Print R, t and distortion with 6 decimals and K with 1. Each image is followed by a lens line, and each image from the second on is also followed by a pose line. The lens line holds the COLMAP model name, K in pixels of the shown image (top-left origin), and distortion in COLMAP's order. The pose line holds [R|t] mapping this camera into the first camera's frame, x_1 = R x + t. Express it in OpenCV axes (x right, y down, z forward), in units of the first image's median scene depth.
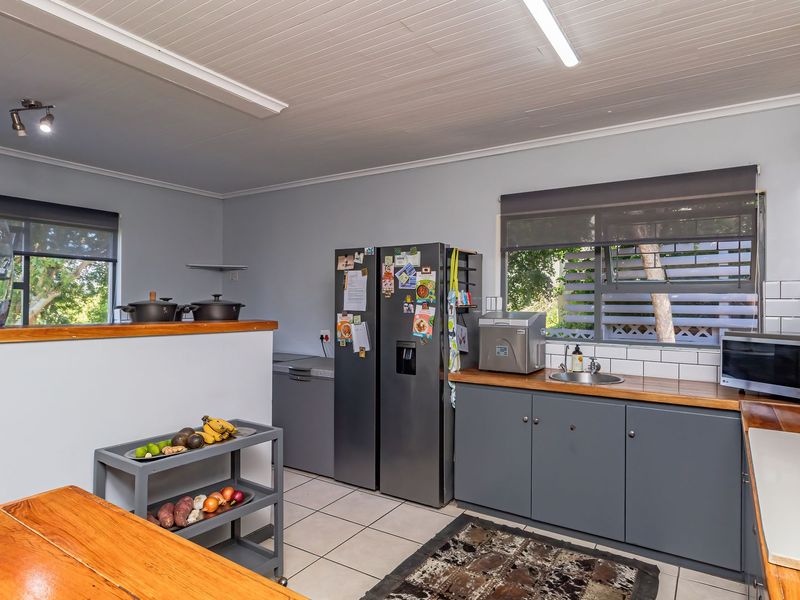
lens RADIAL K [[485.5, 0, 403.1], [0, 485.5, 300.6], [0, 0, 1]] dist [-0.000376, -0.000234]
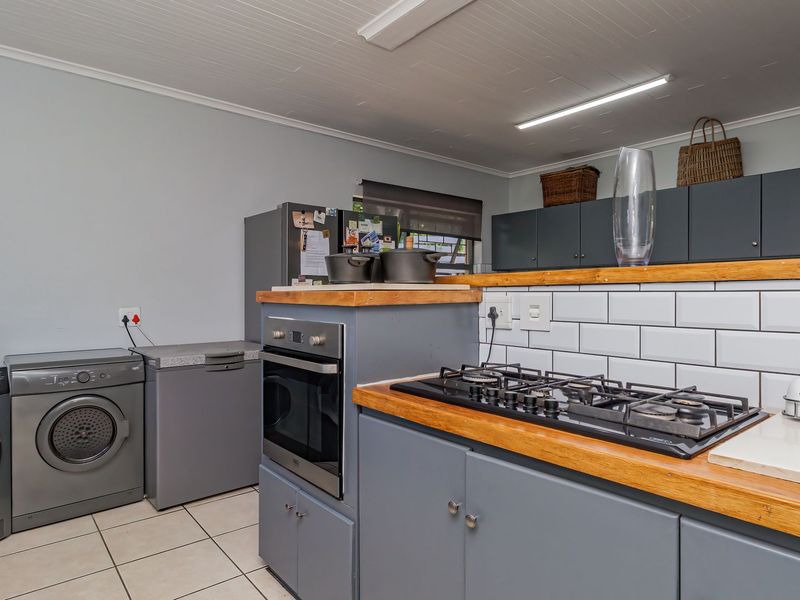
lens RADIAL K [[485.5, 0, 400.4], [0, 485.5, 297.8], [0, 0, 1]] dist [-0.000376, -0.000234]
pose [[0.300934, -0.016649, 0.953500, -0.959438], [0.002835, 0.999859, 0.016563, 0.050582], [-0.953641, -0.002282, 0.300939, 0.612496]]
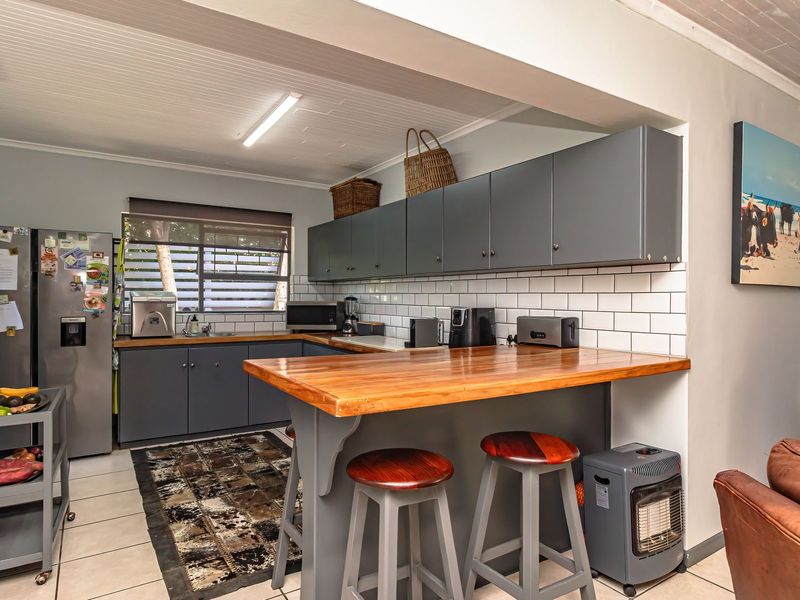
lens RADIAL K [[485.5, 0, 401.9], [0, 485.5, 299.3], [0, 0, 1]] dist [-0.000376, -0.000234]
pose [[0.410473, -0.008981, 0.911829, -0.692882], [-0.002987, 0.999933, 0.011193, 0.027938], [-0.911868, -0.007318, 0.410418, -0.146692]]
